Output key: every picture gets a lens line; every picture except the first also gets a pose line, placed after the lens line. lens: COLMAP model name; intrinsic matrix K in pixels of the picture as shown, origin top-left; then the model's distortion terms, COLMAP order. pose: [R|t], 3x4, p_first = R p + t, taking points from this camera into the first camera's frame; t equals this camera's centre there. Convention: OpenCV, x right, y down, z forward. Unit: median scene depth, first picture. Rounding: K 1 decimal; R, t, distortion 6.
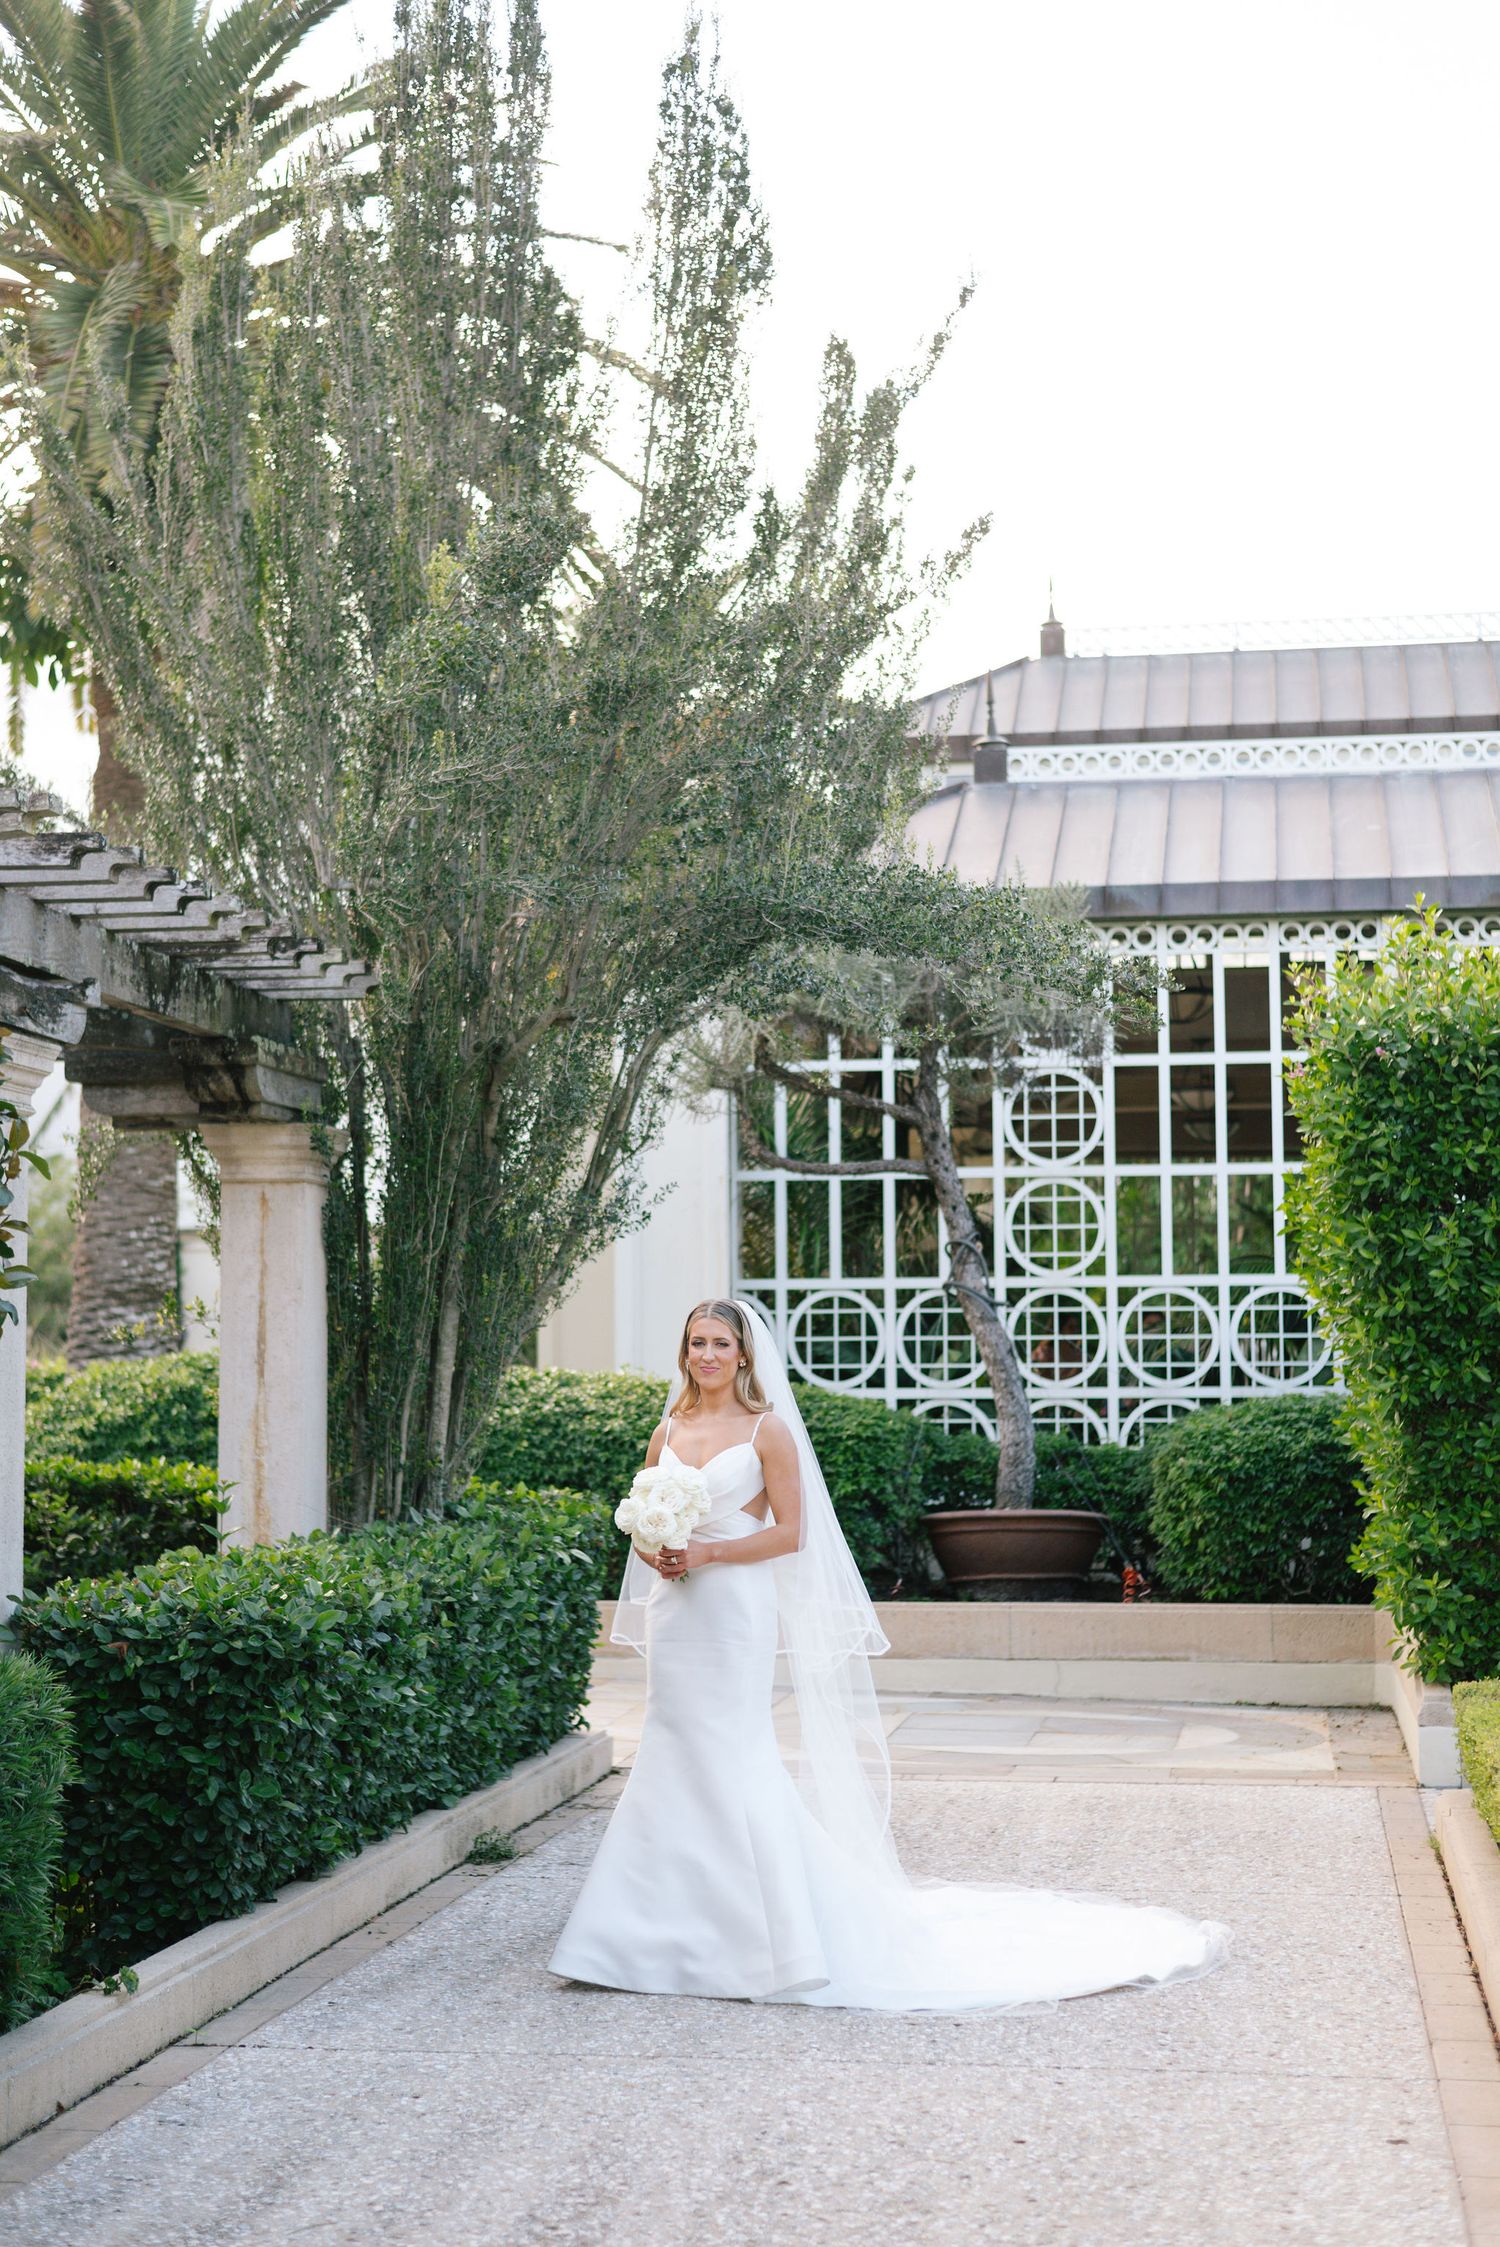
lens RADIAL K [[3358.1, 0, 678.6], [0, 3358.1, 1122.7], [0, 0, 1]] dist [-0.002692, 0.000450]
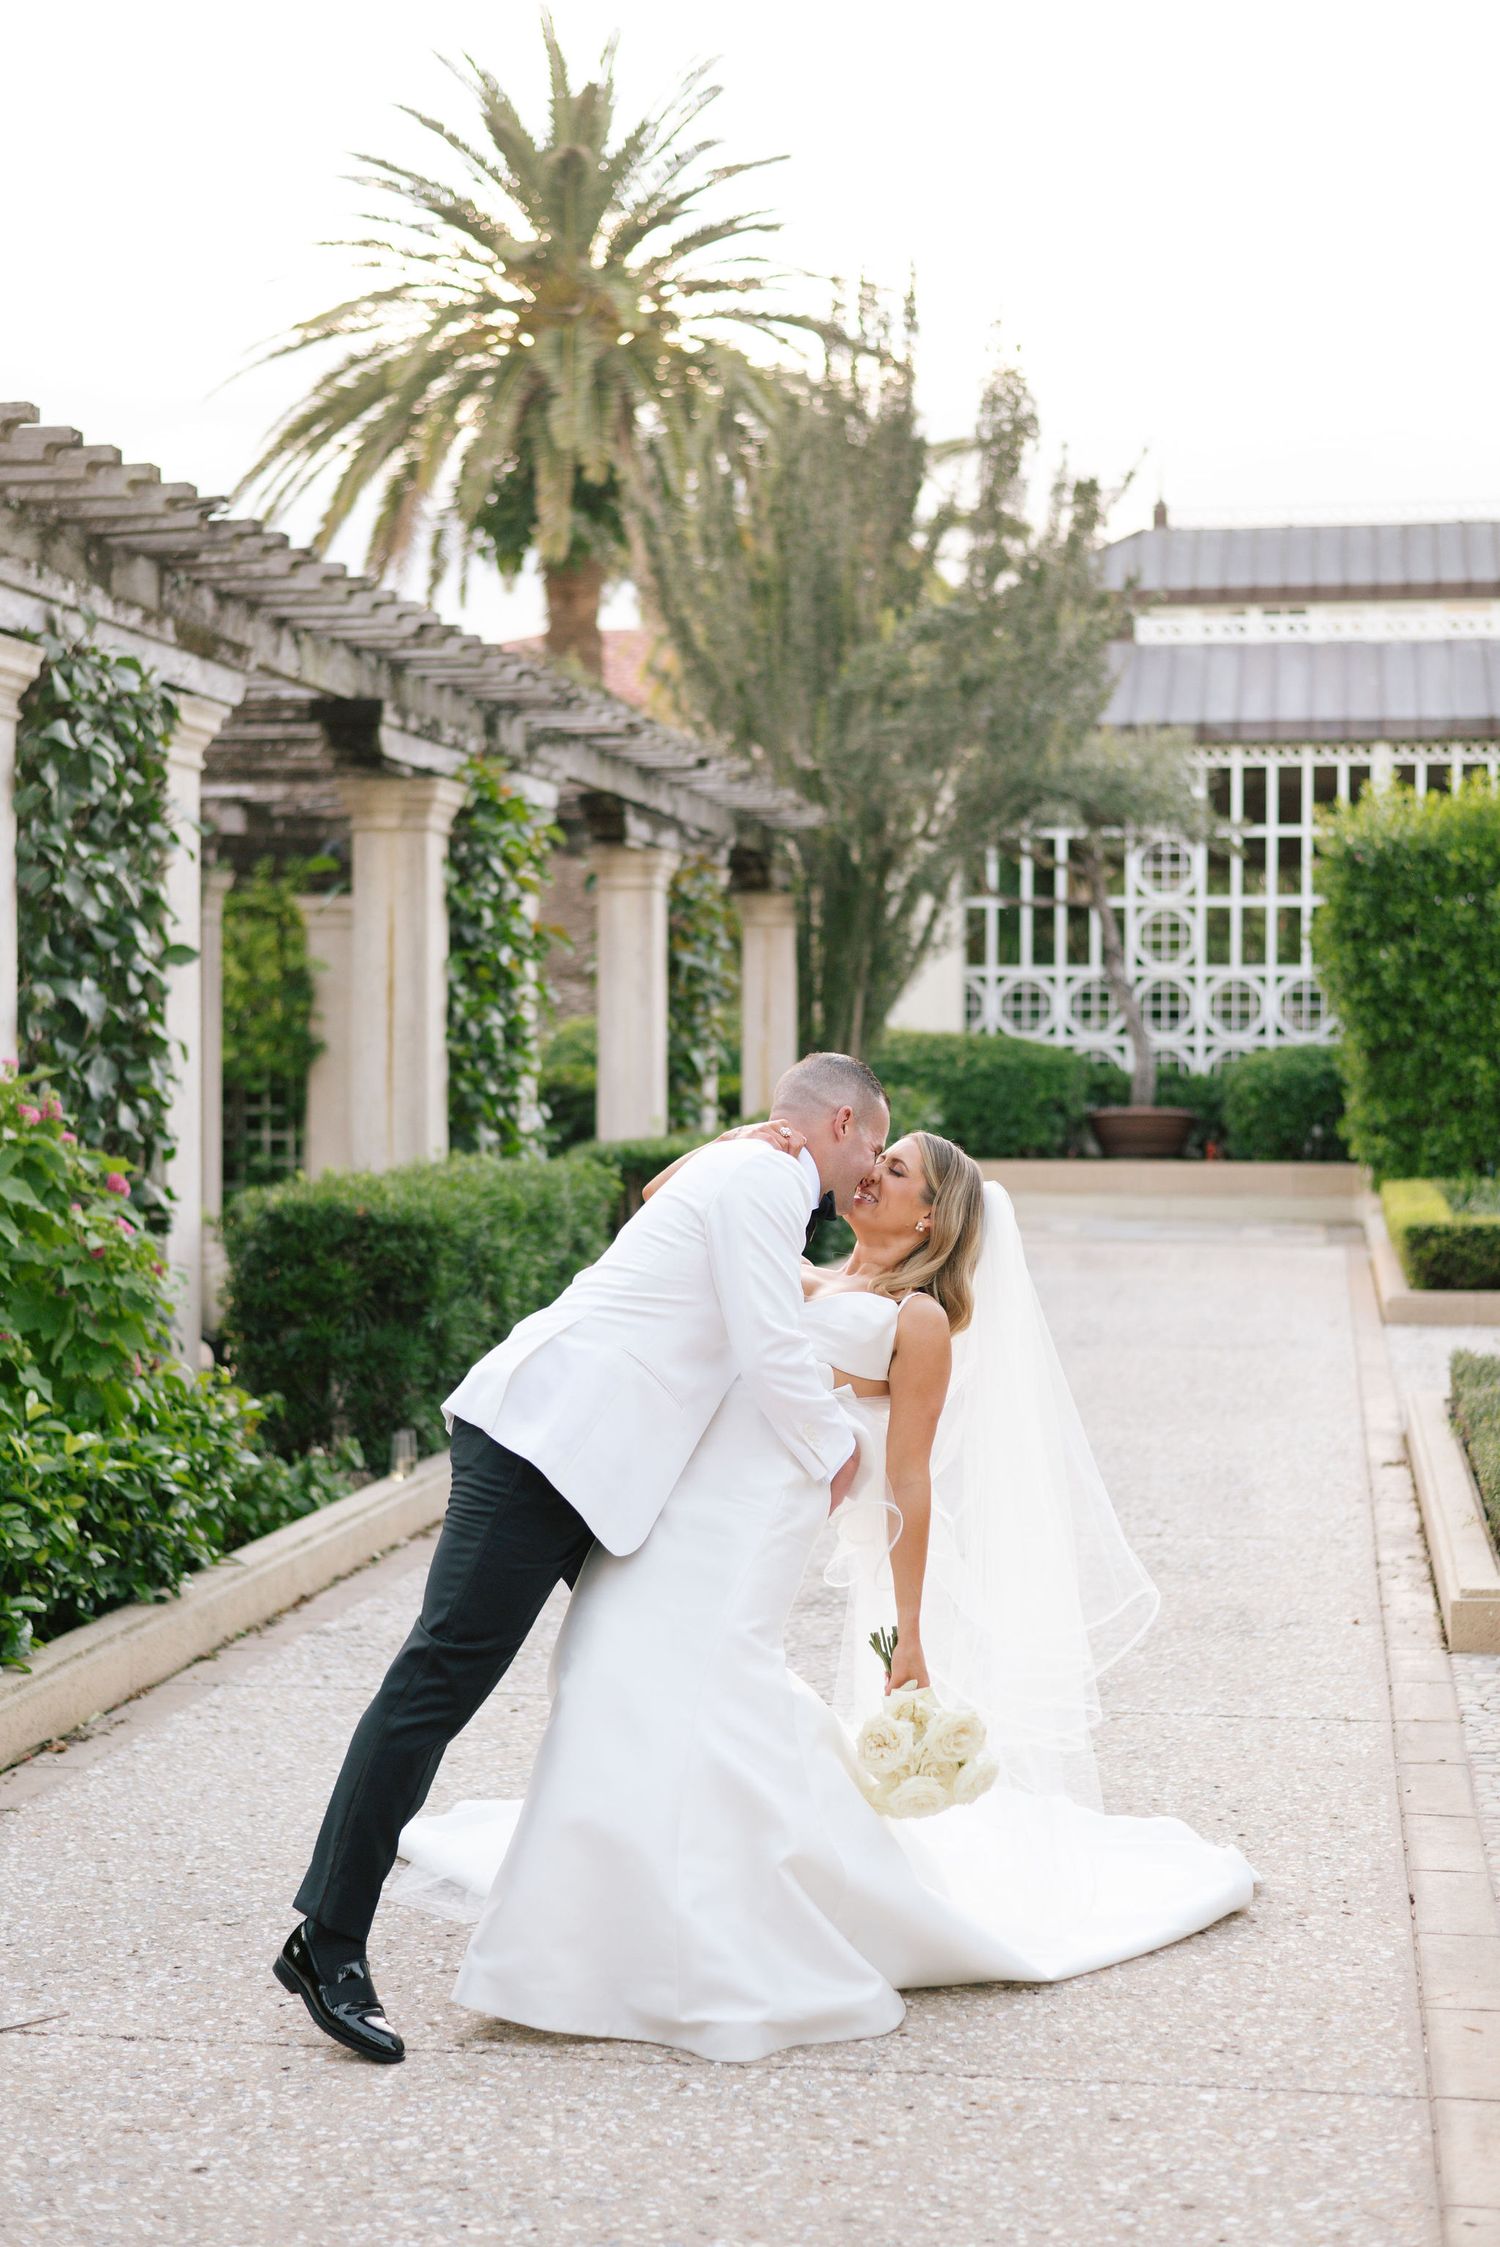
lens RADIAL K [[3296.4, 0, 746.4], [0, 3296.4, 1068.6], [0, 0, 1]] dist [0.015531, -0.034814]
pose [[0.999969, 0.006850, 0.003978, -0.145202], [-0.007168, 0.996246, 0.086268, -0.062960], [-0.003372, -0.086293, 0.996264, -0.882341]]
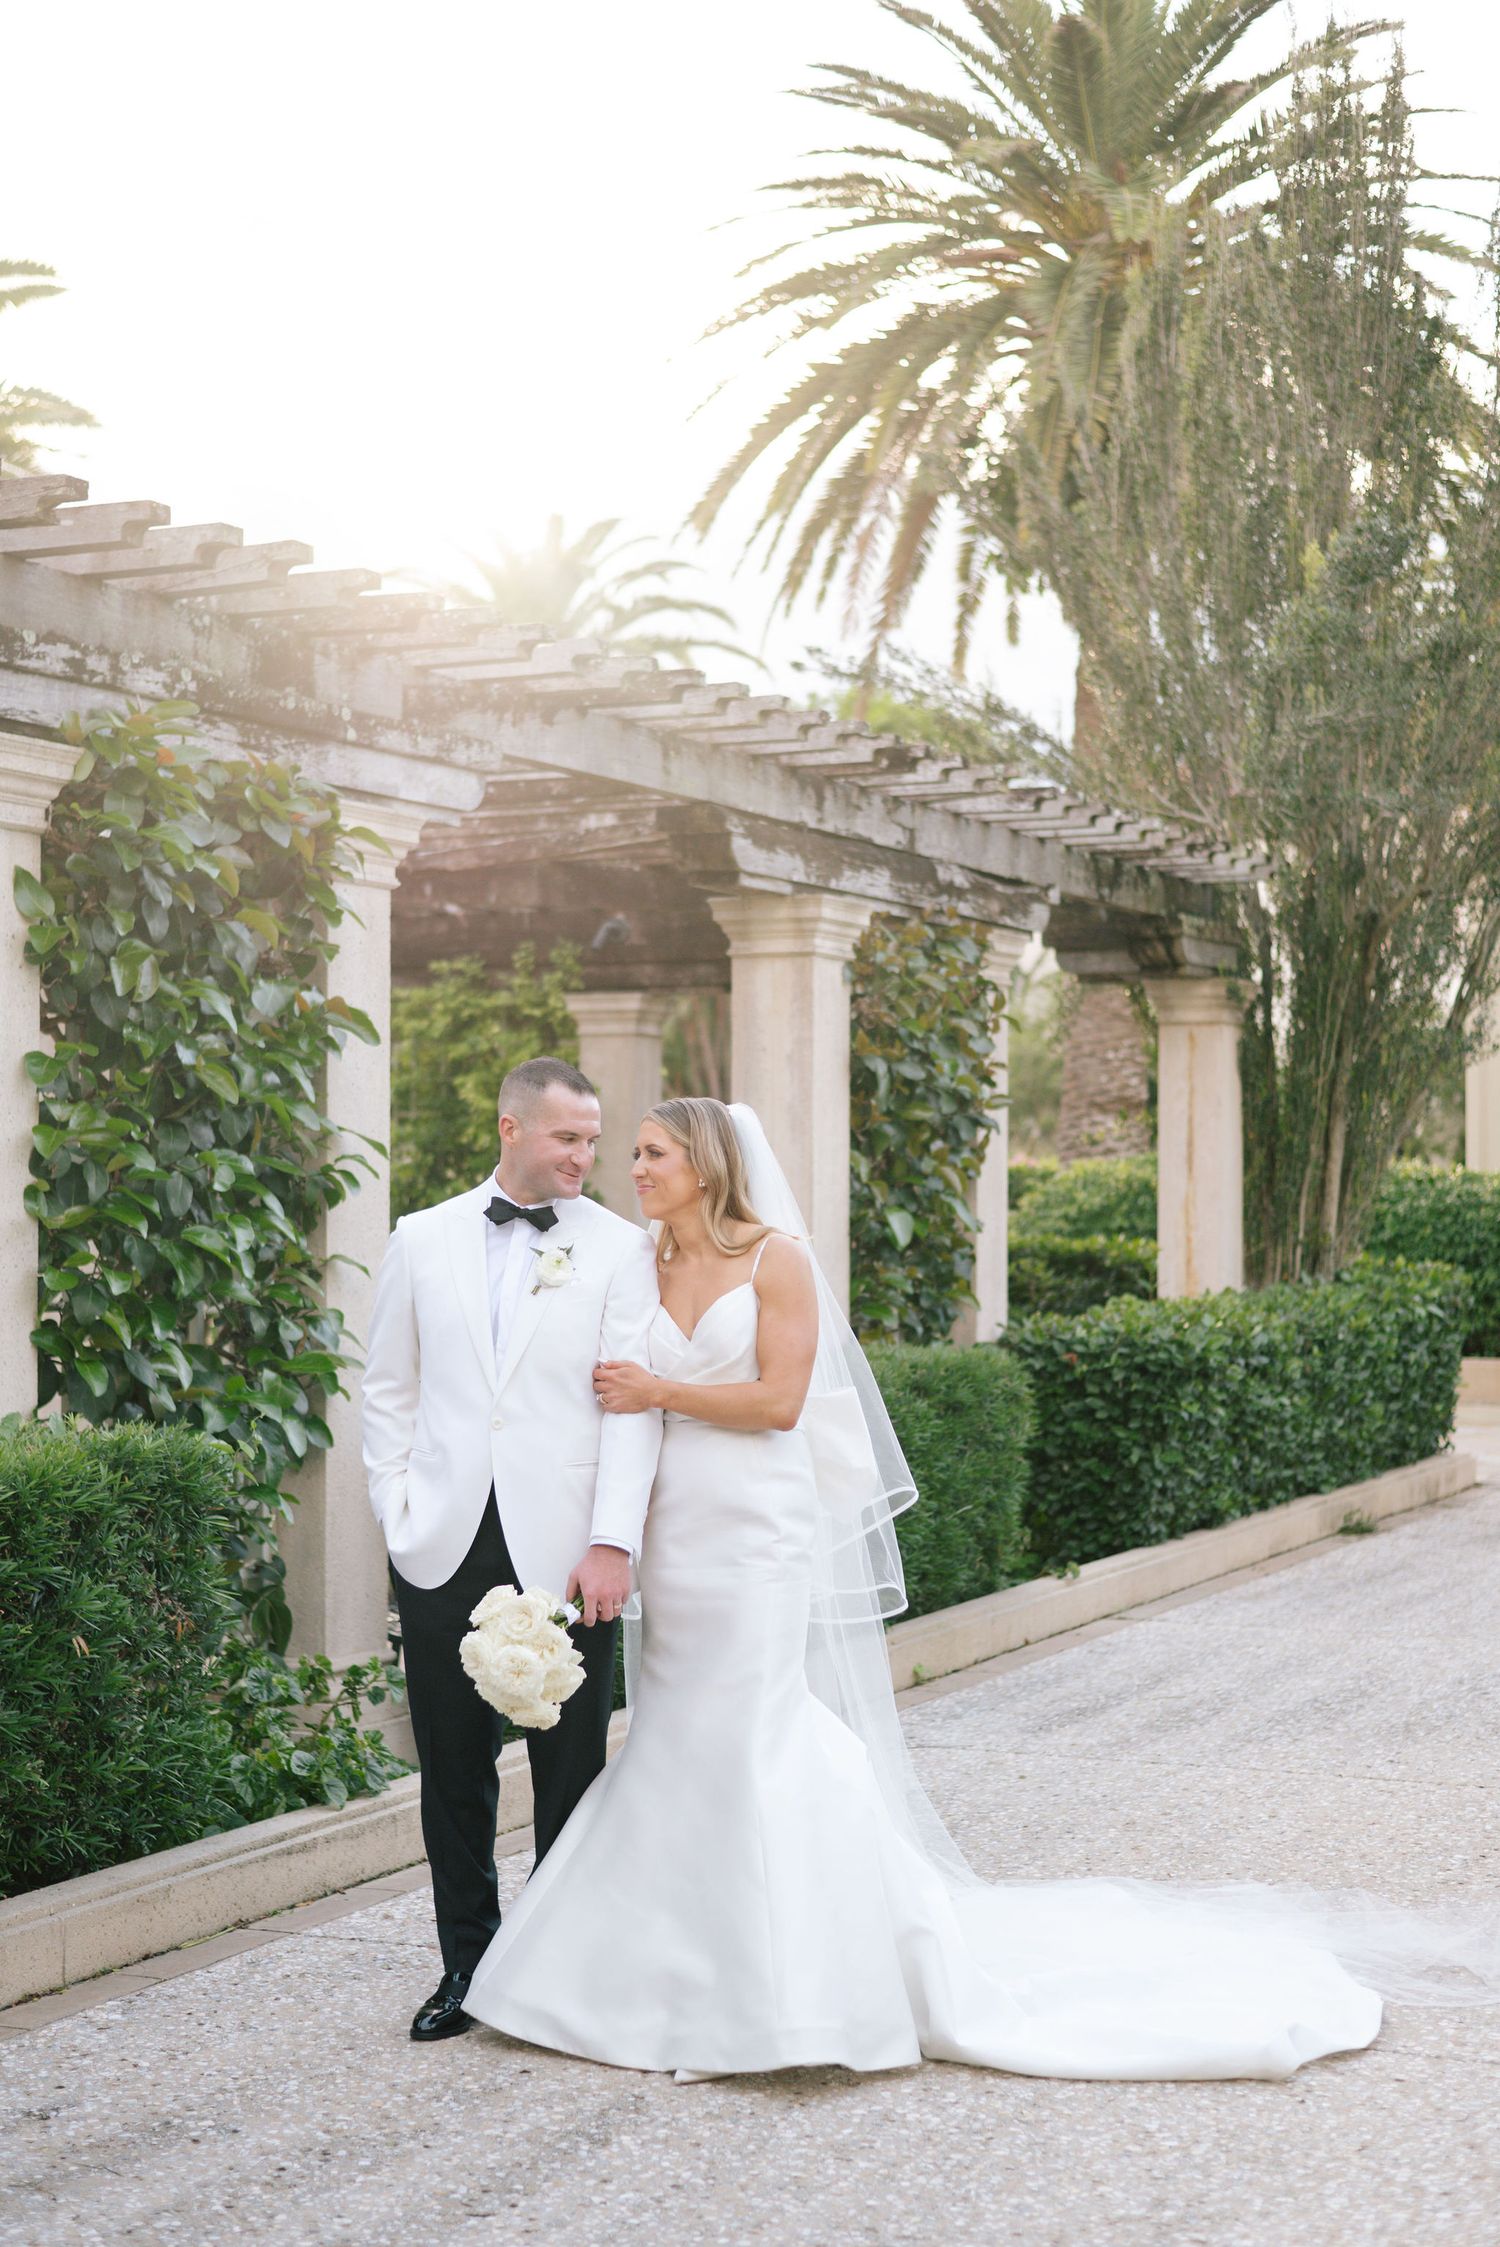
lens RADIAL K [[3335.3, 0, 750.6], [0, 3335.3, 1193.9], [0, 0, 1]] dist [-0.004719, 0.006289]
pose [[0.961158, 0.006095, -0.275932, 0.071900], [0.016237, 0.996776, 0.078577, -0.021548], [0.275521, -0.080005, 0.957960, -0.303364]]
